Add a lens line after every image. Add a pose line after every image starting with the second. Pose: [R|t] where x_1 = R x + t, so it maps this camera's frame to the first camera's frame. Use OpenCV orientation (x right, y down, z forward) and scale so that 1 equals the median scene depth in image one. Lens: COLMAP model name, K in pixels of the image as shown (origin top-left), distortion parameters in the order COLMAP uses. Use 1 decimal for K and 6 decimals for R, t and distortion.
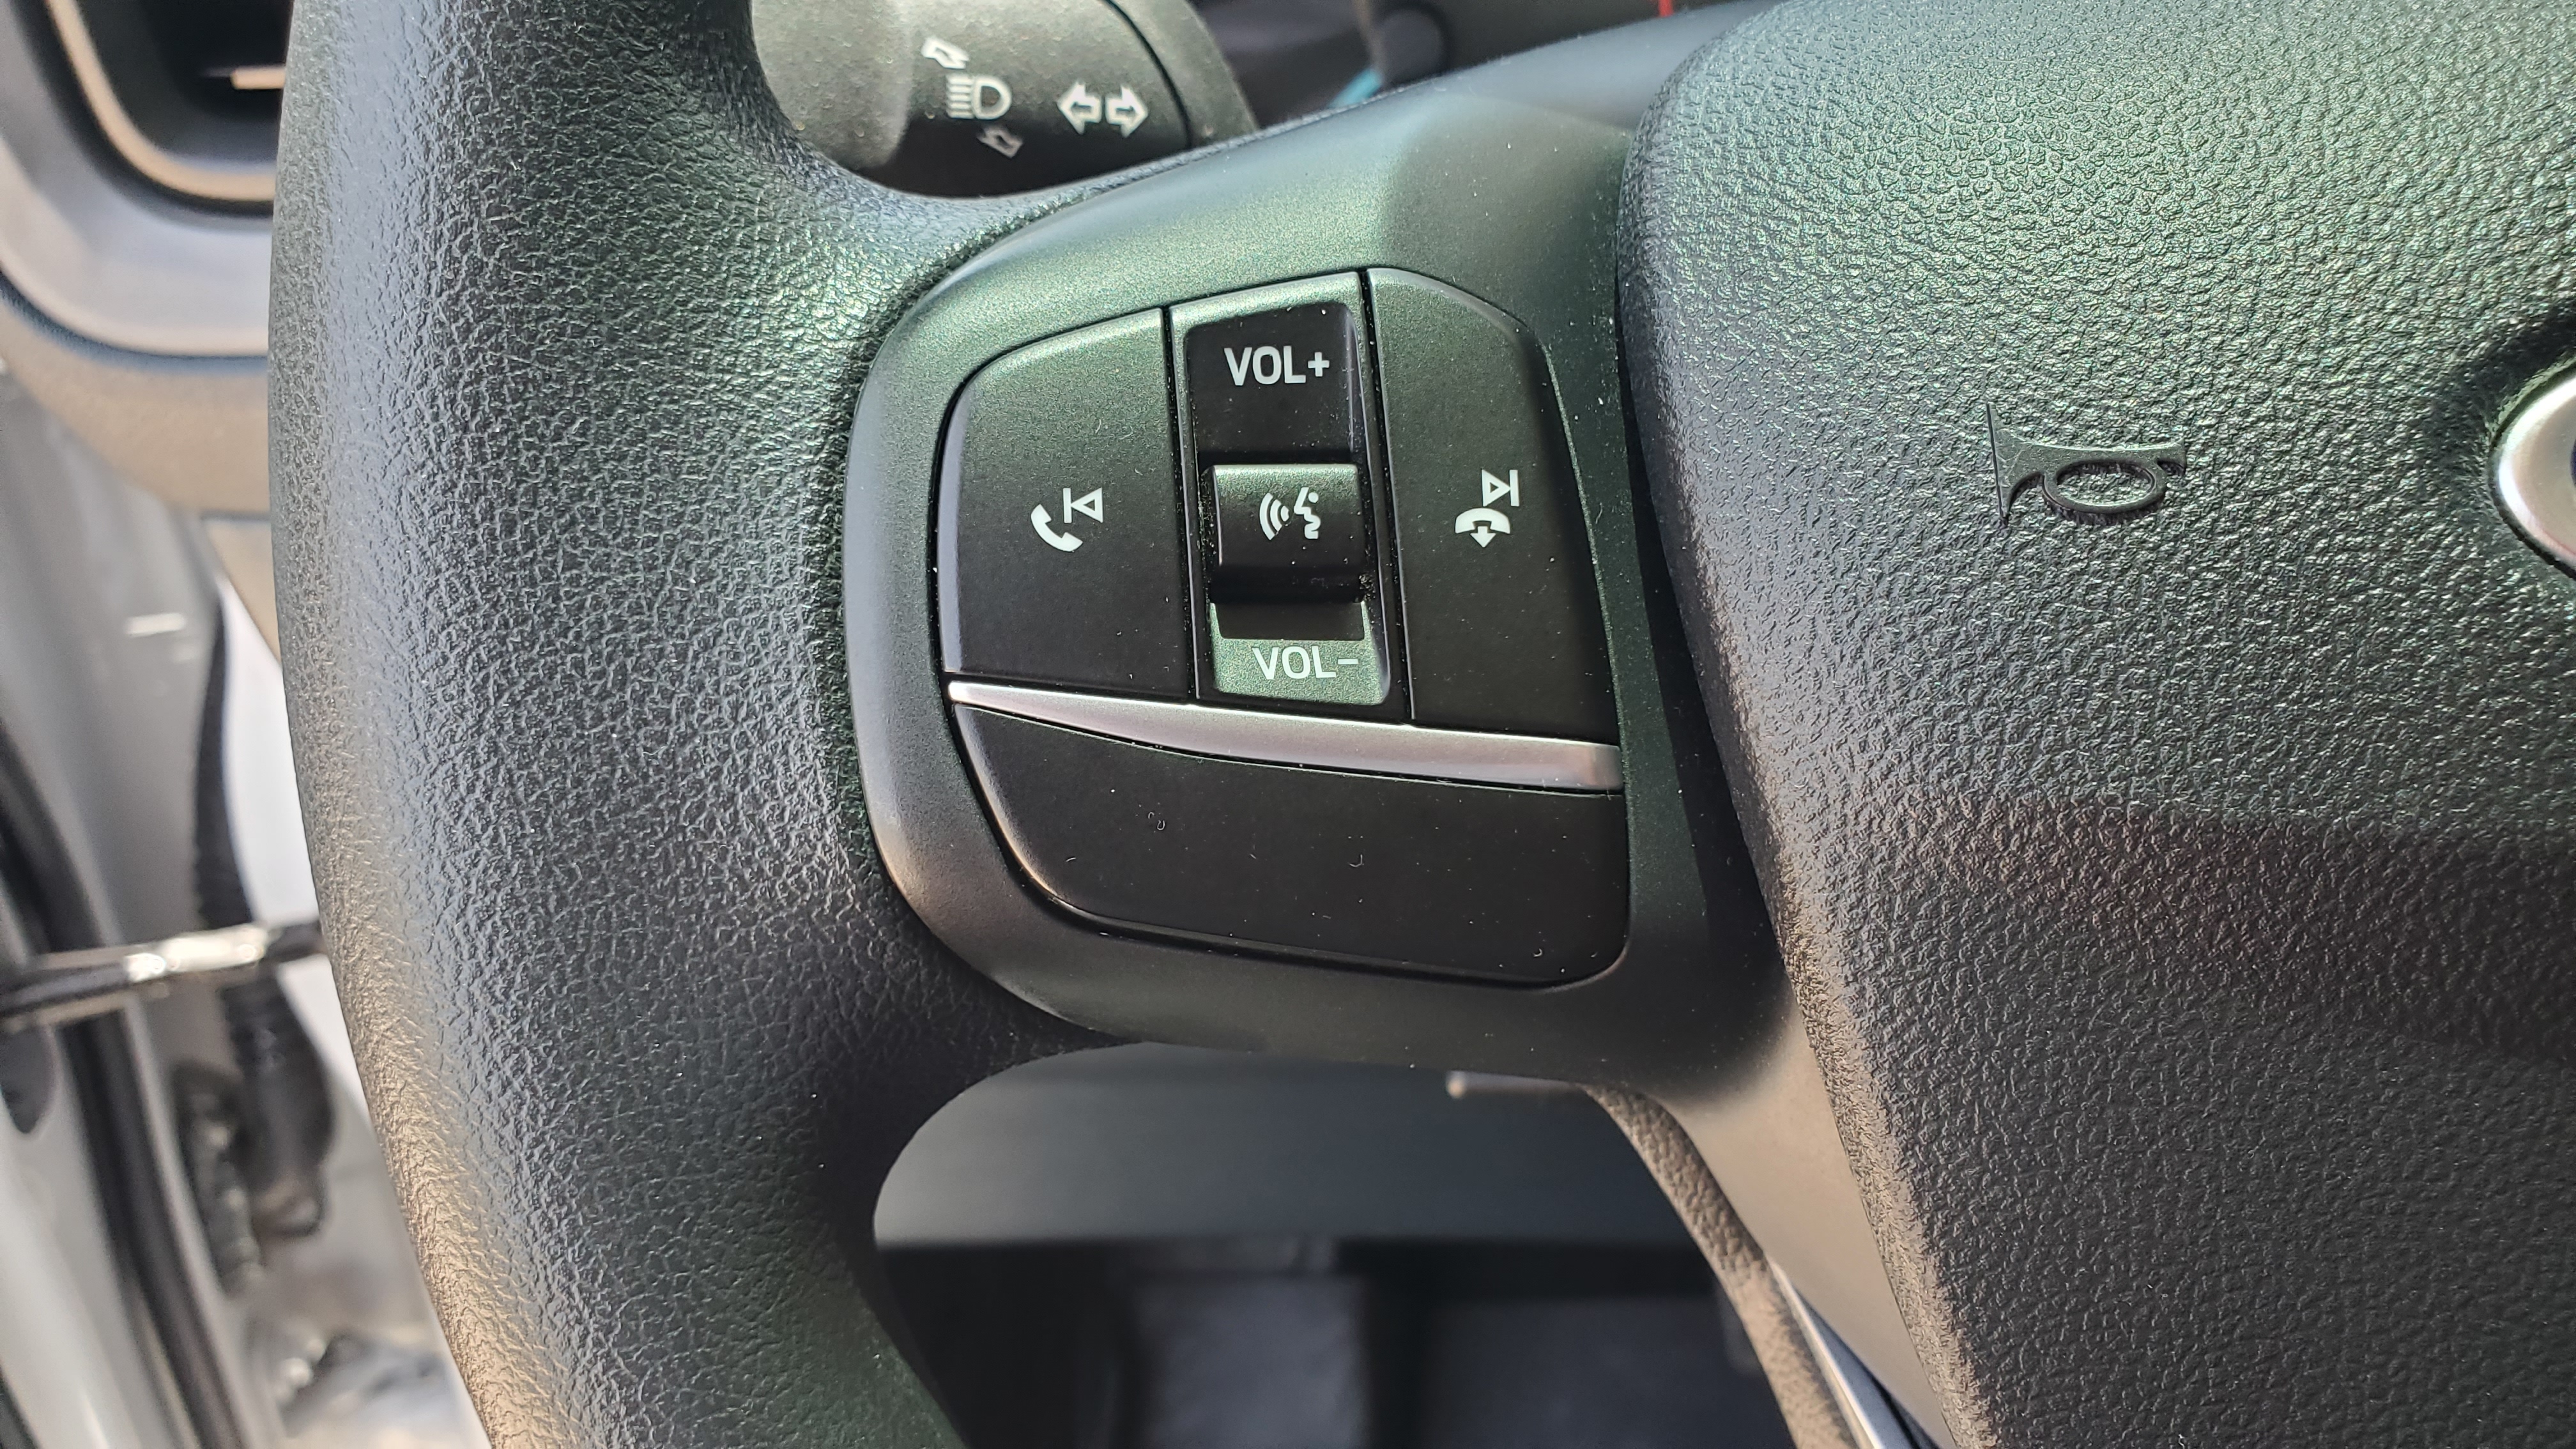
lens RADIAL K [[2023.6, 0, 1289.7], [0, 2023.6, 766.1], [0, 0, 1]] dist [0.005492, -0.182527]
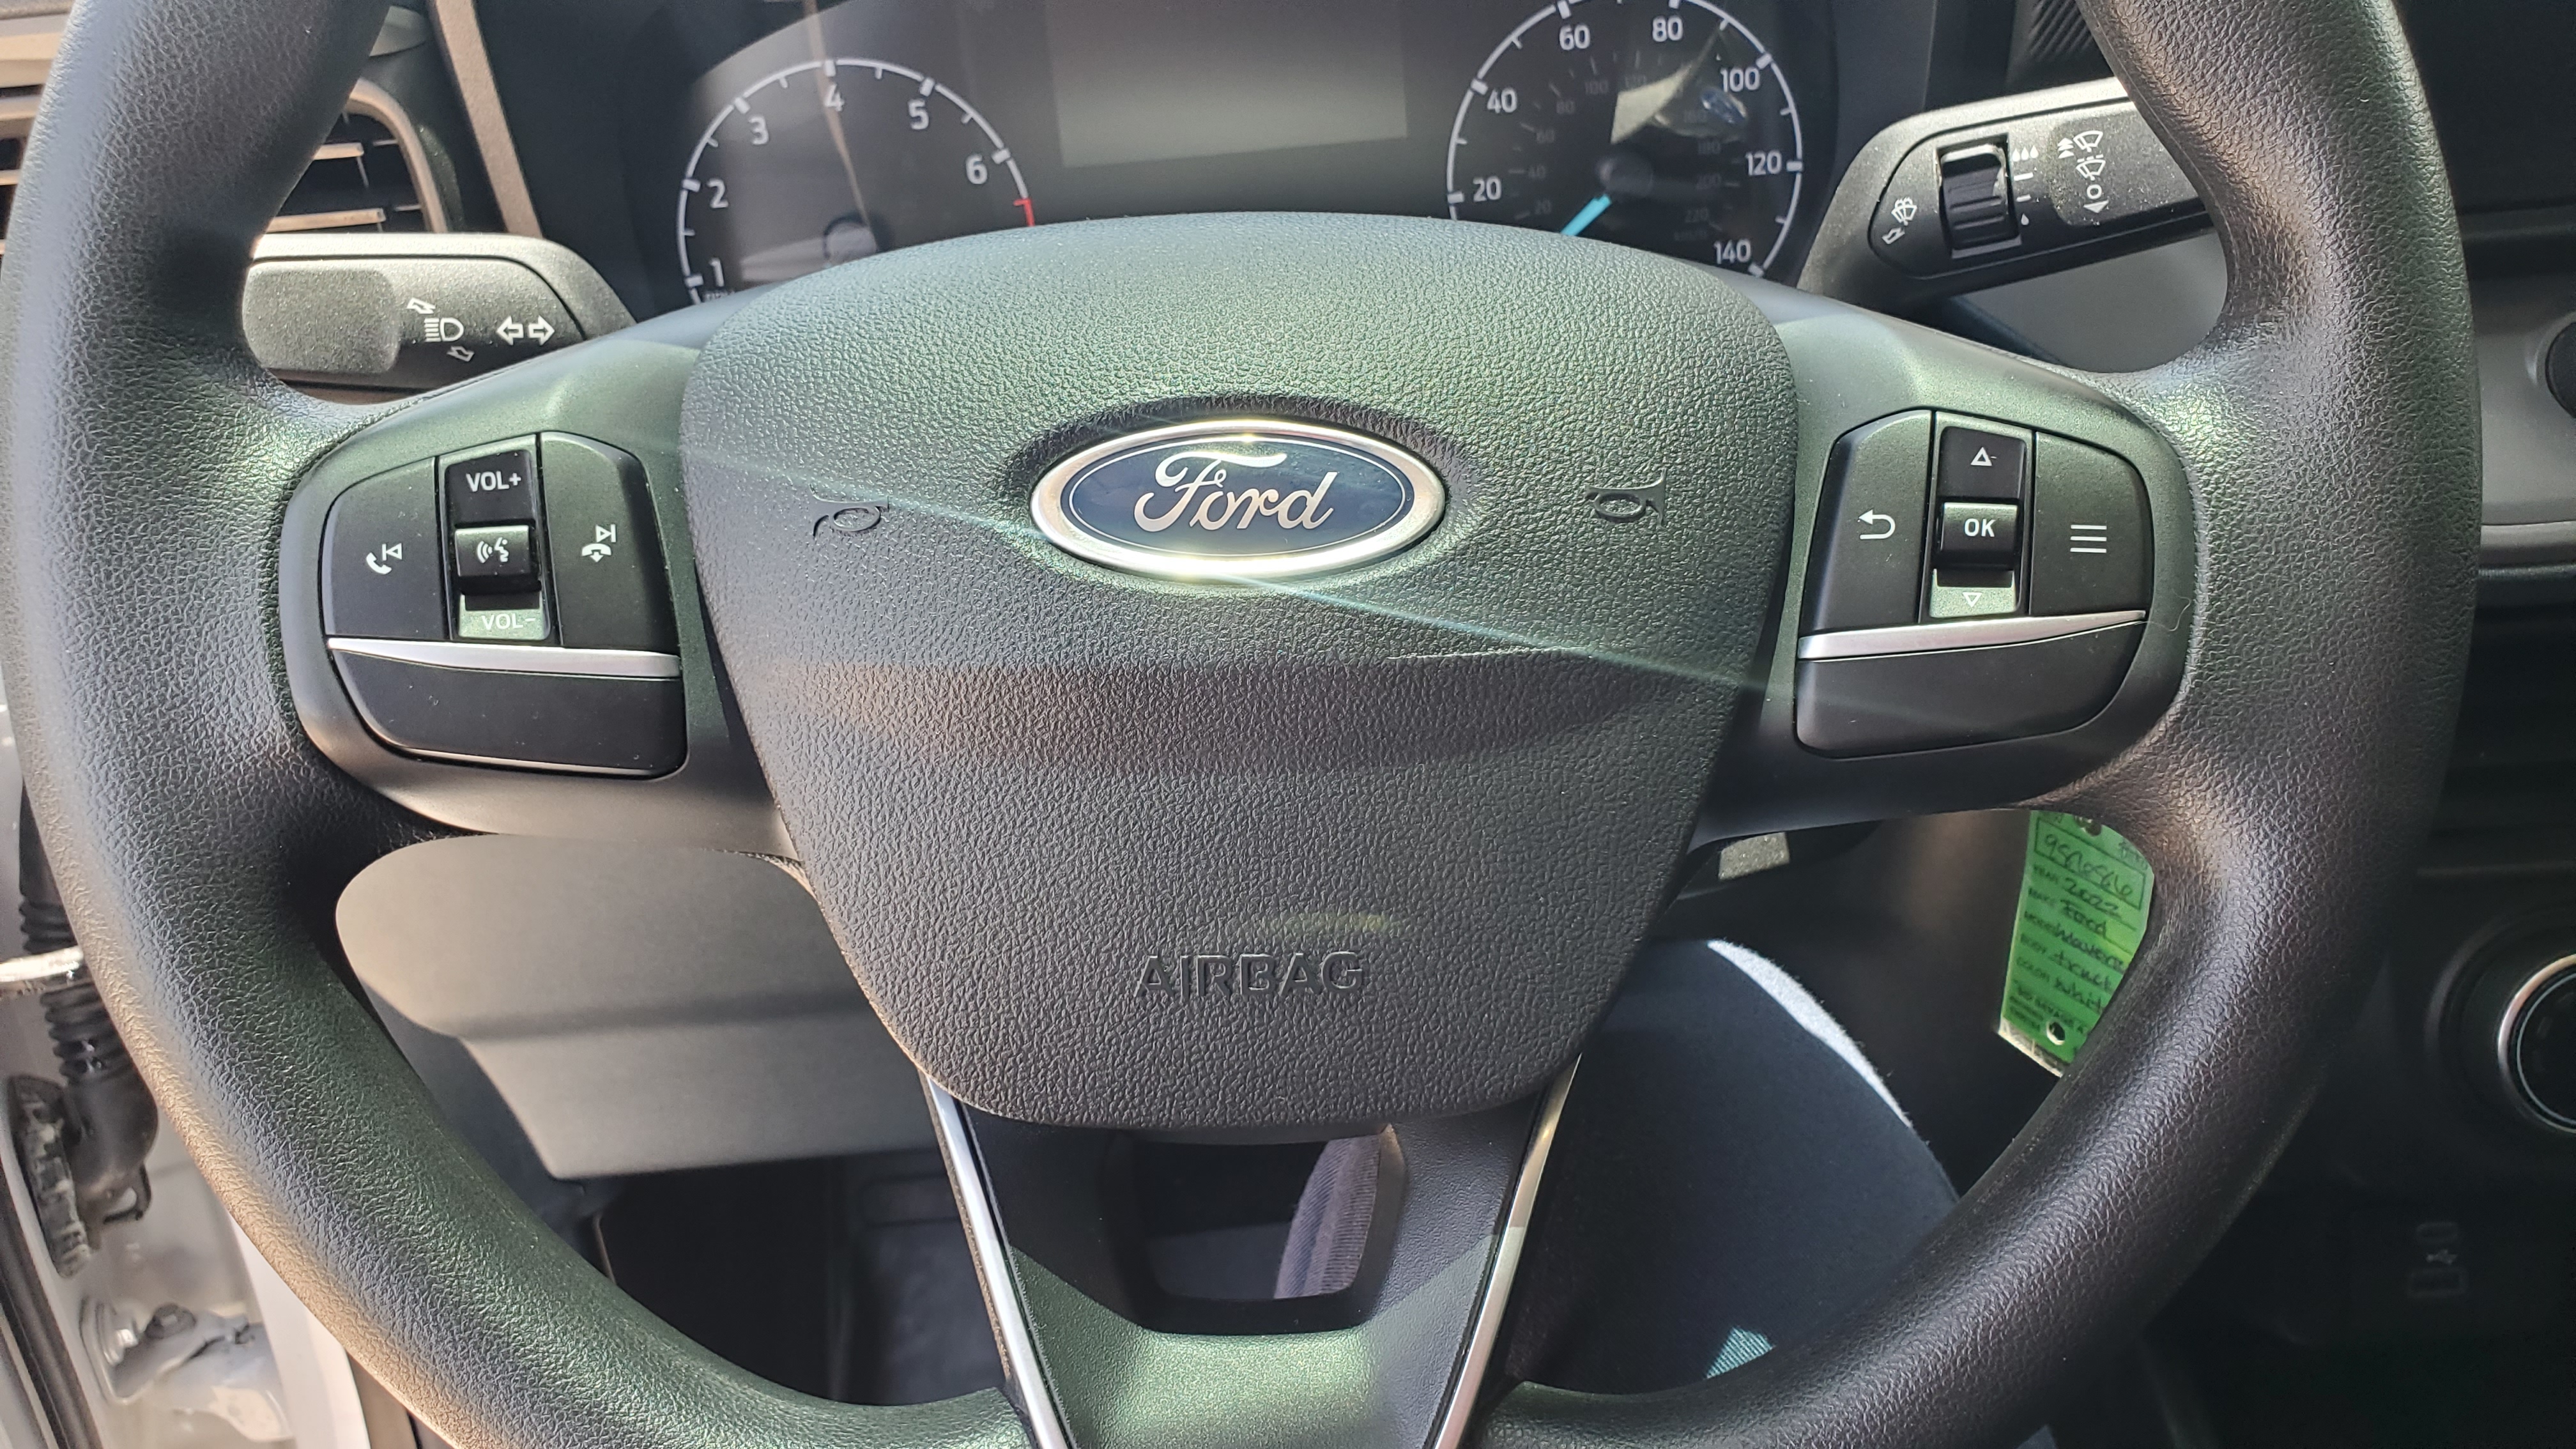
lens RADIAL K [[1979.3, 0, 1288.0], [0, 1979.3, 724.5], [0, 0, 1]] dist [0.000062, 0.006174]
pose [[0.996718, -0.060584, 0.053688, 0.699822], [0.063449, 0.996557, -0.053375, 0.217799], [-0.050269, 0.056607, 0.997130, -1.086233]]
